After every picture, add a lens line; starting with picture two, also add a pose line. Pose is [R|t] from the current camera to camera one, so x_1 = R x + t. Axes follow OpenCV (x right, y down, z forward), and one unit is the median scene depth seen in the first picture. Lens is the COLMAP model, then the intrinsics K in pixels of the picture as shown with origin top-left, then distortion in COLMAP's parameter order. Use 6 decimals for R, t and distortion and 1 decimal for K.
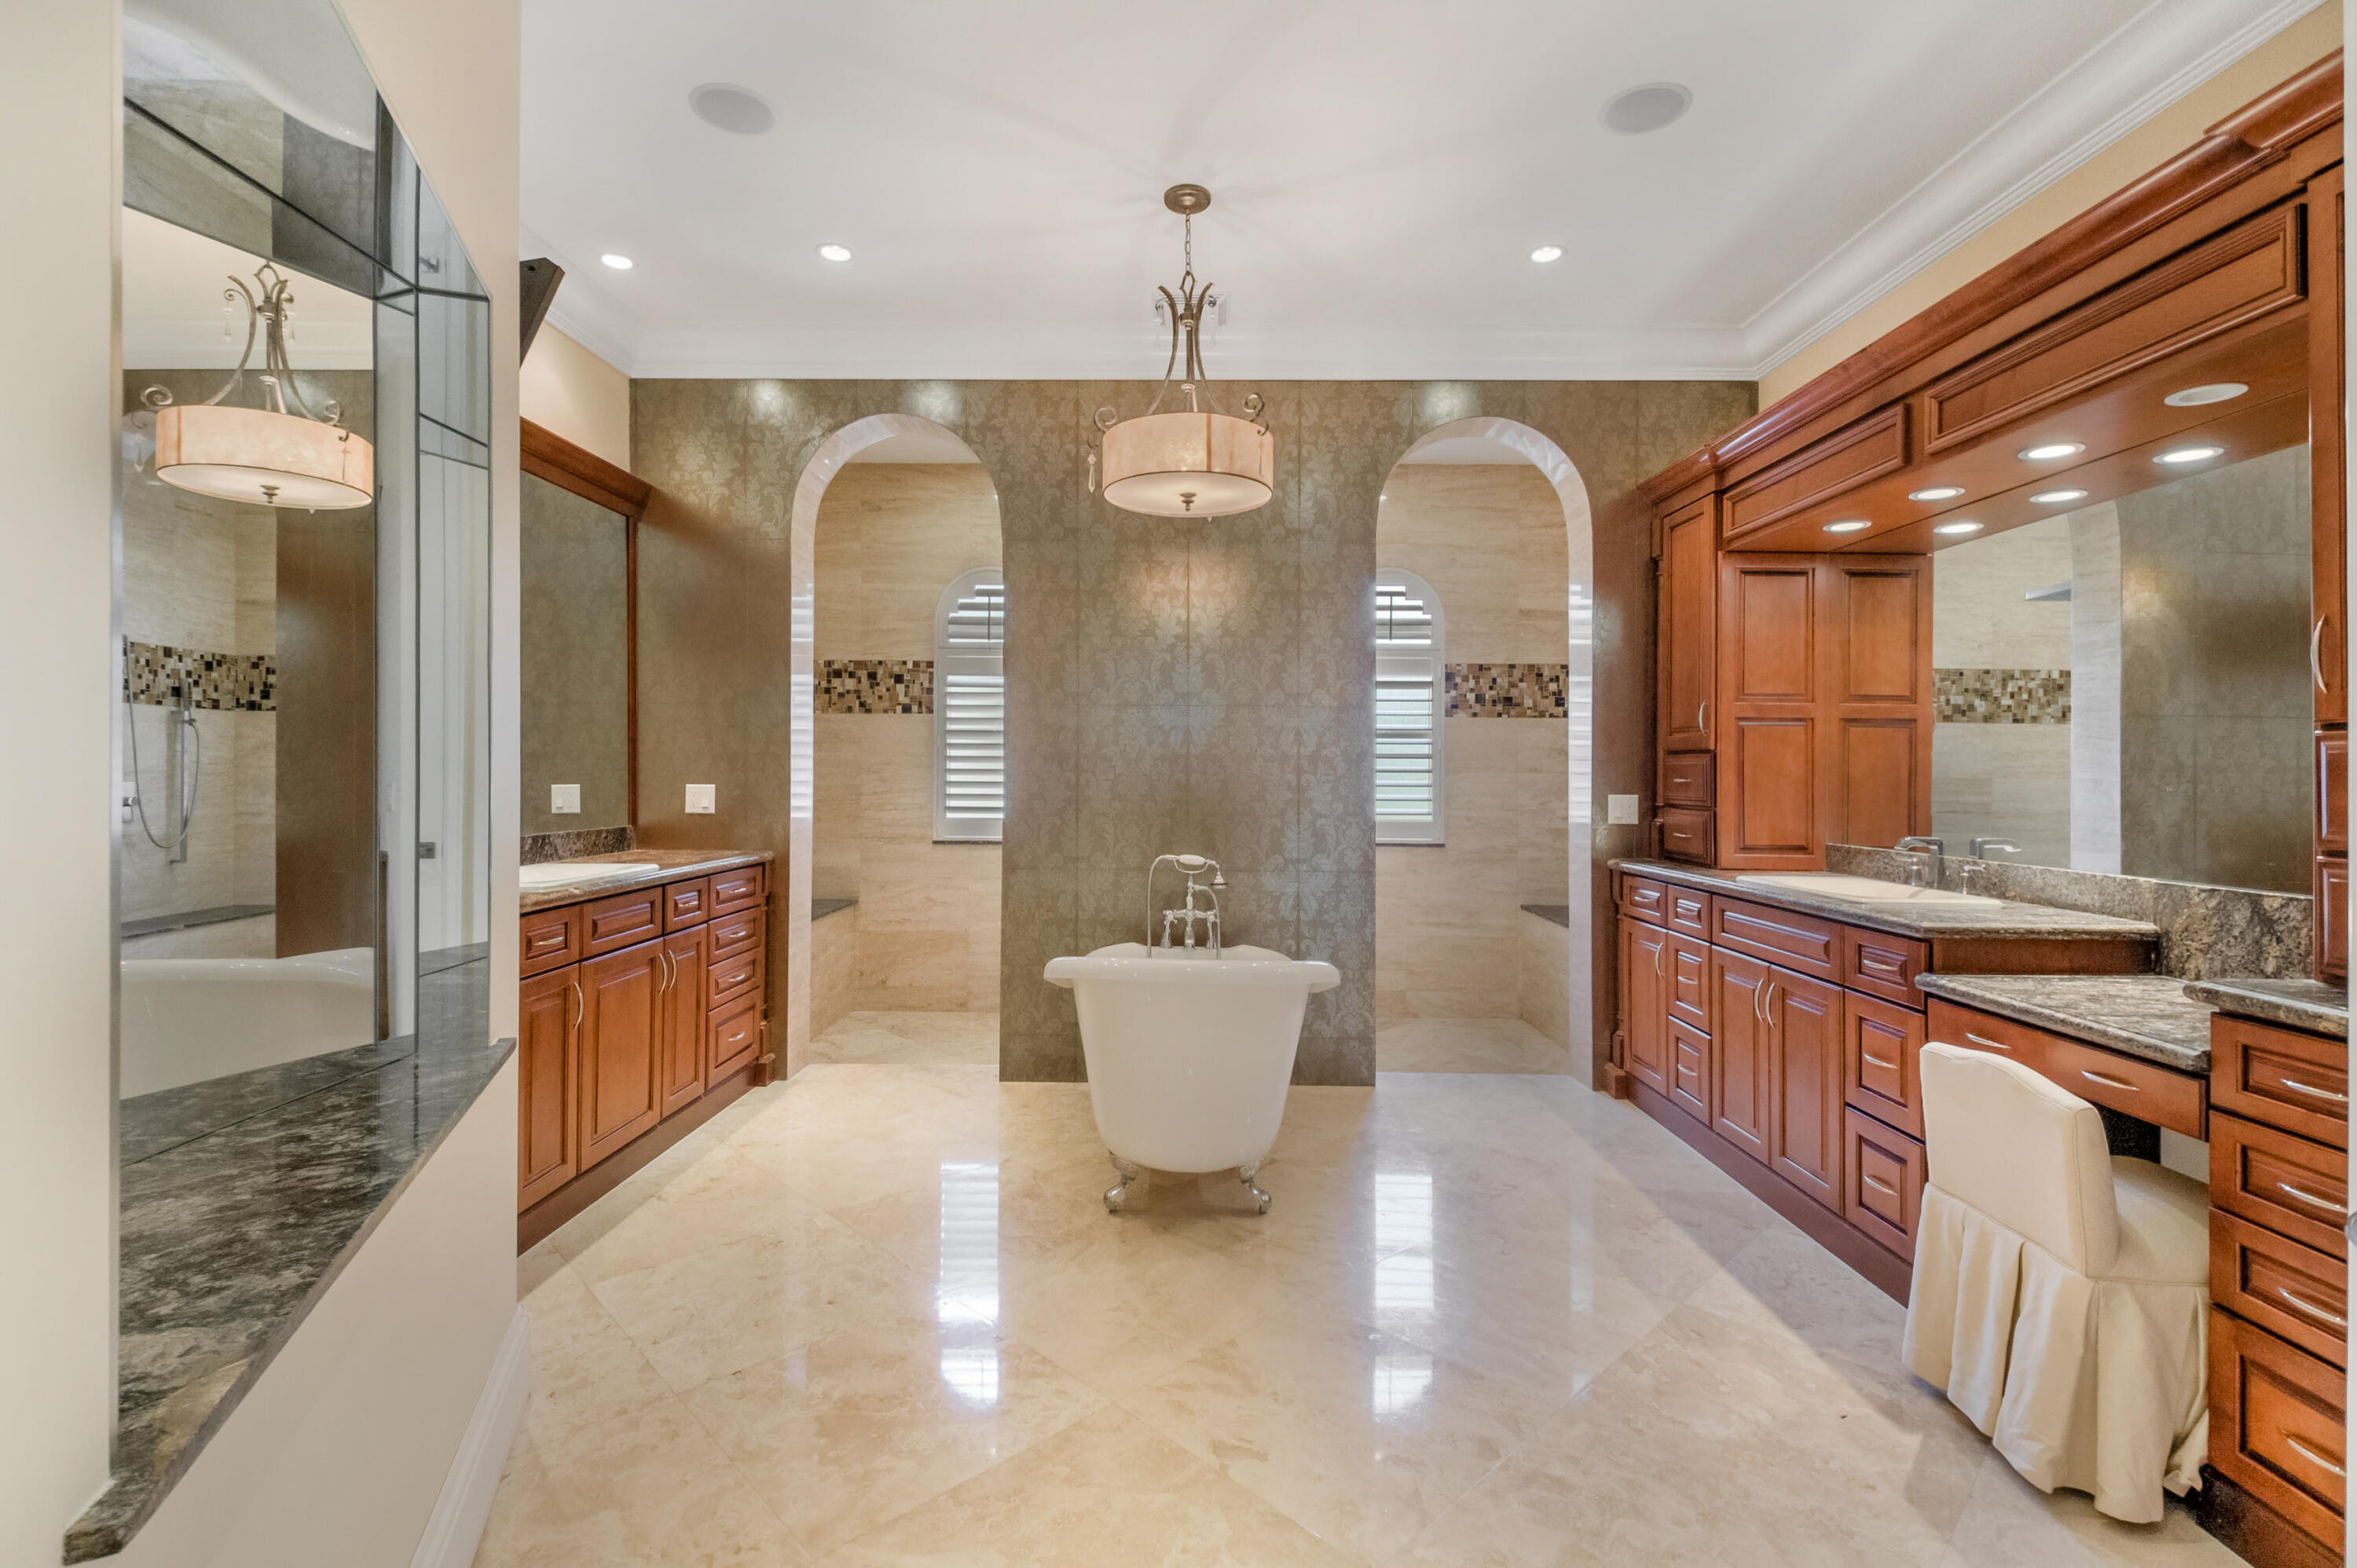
lens RADIAL K [[1029.9, 0, 1252.4], [0, 1029.9, 771.0], [0, 0, 1]] dist [-0.029058, -0.000066]
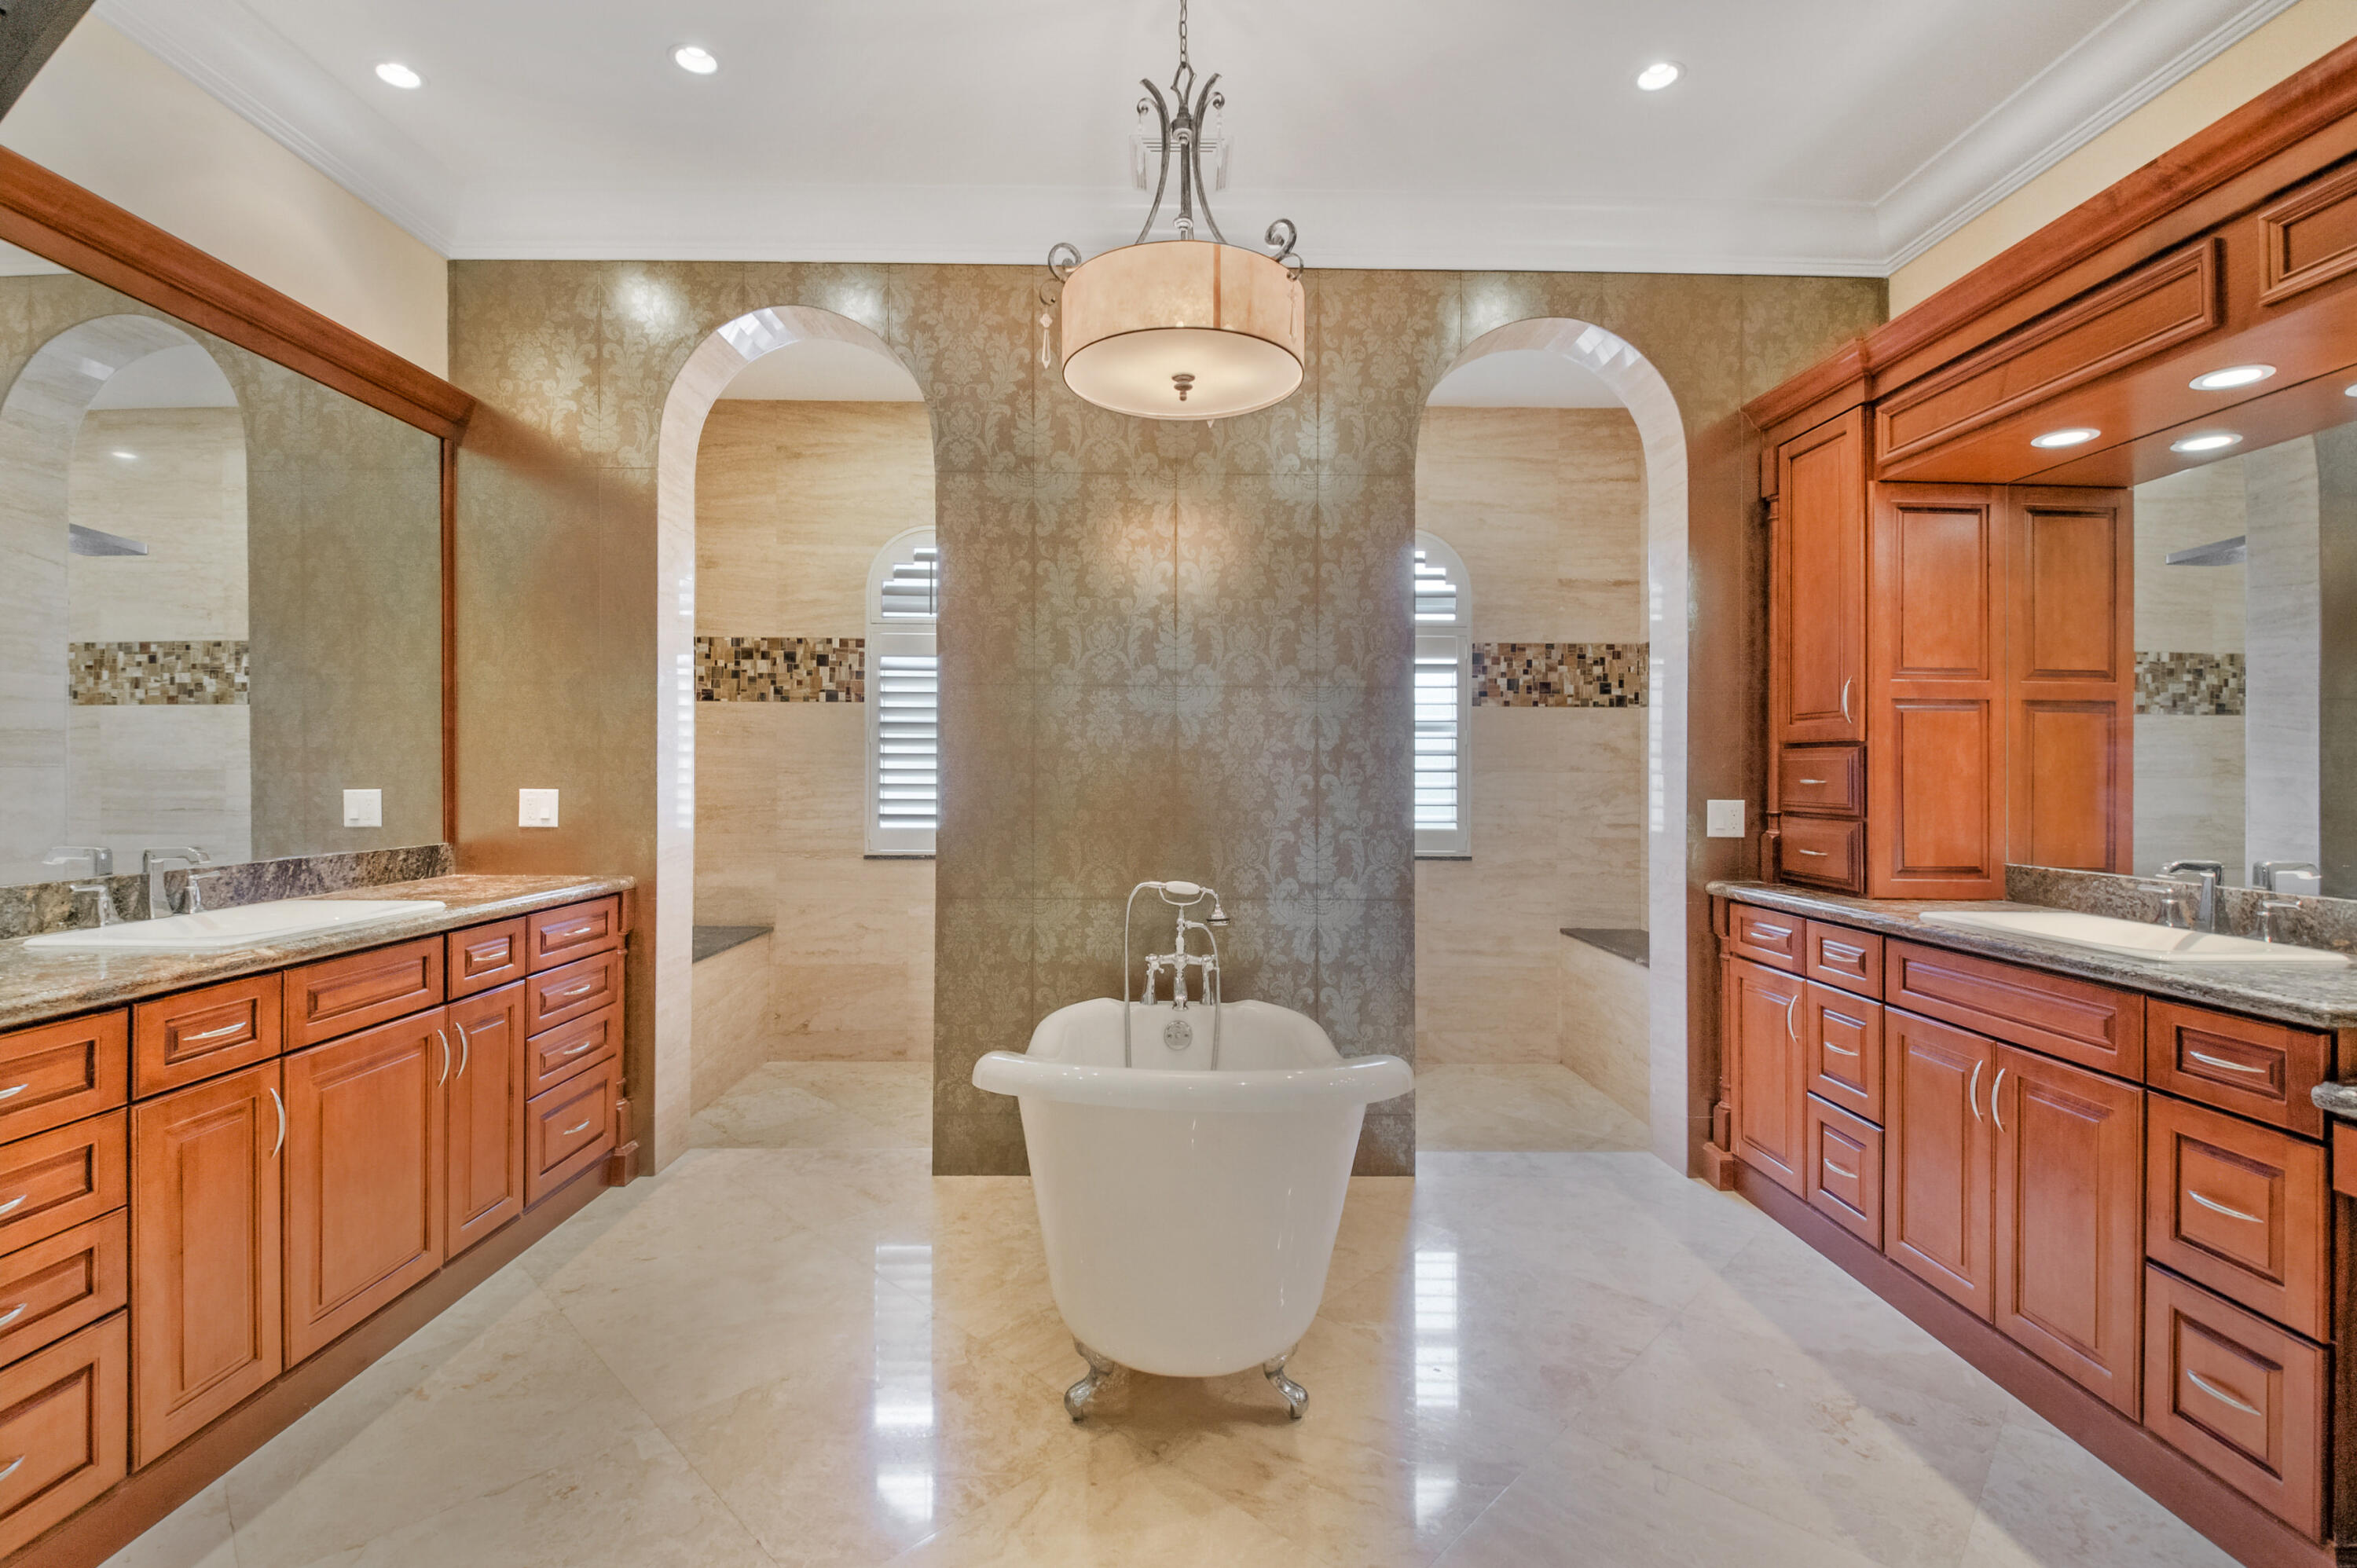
lens RADIAL K [[1056.2, 0, 1180.0], [0, 1056.2, 759.1], [0, 0, 1]] dist [0.000609, 0.000272]
pose [[0.999116, -0.002018, -0.042001, -0.025562], [0.001560, 0.999939, -0.010949, -0.000100], [0.042021, 0.010874, 0.999058, 0.202460]]
